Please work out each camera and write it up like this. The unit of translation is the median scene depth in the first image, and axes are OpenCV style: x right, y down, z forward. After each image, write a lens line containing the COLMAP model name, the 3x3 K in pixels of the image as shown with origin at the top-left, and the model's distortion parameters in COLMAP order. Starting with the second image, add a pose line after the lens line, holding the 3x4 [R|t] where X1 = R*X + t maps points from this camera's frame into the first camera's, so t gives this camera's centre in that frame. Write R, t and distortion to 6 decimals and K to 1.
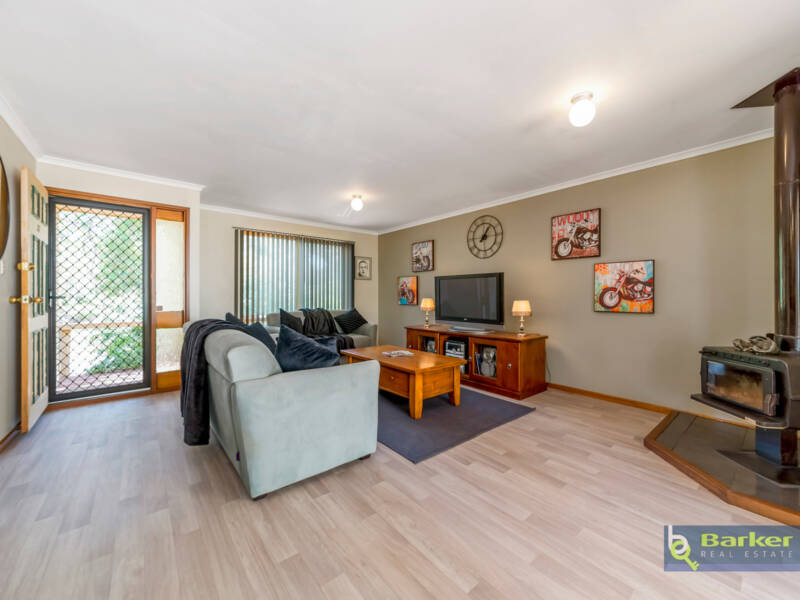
lens RADIAL K [[317.0, 0, 403.2], [0, 317.0, 292.2], [0, 0, 1]] dist [-0.001224, 0.000078]
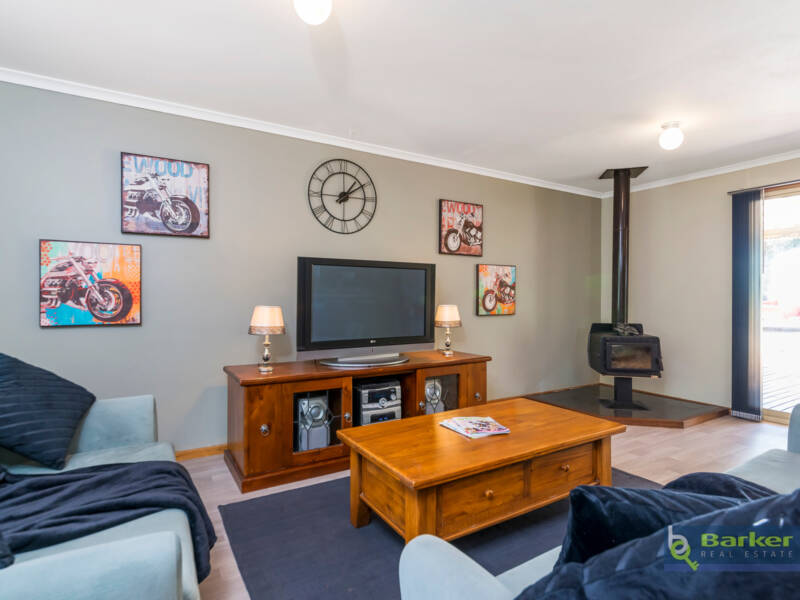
lens RADIAL K [[407.8, 0, 404.7], [0, 407.8, 299.0], [0, 0, 1]] dist [-0.014940, 0.002517]
pose [[0.166573, -0.006115, 0.986010, -0.561224], [-0.013580, 0.999872, 0.008495, 0.005220], [-0.985936, -0.014805, 0.166468, 0.938788]]
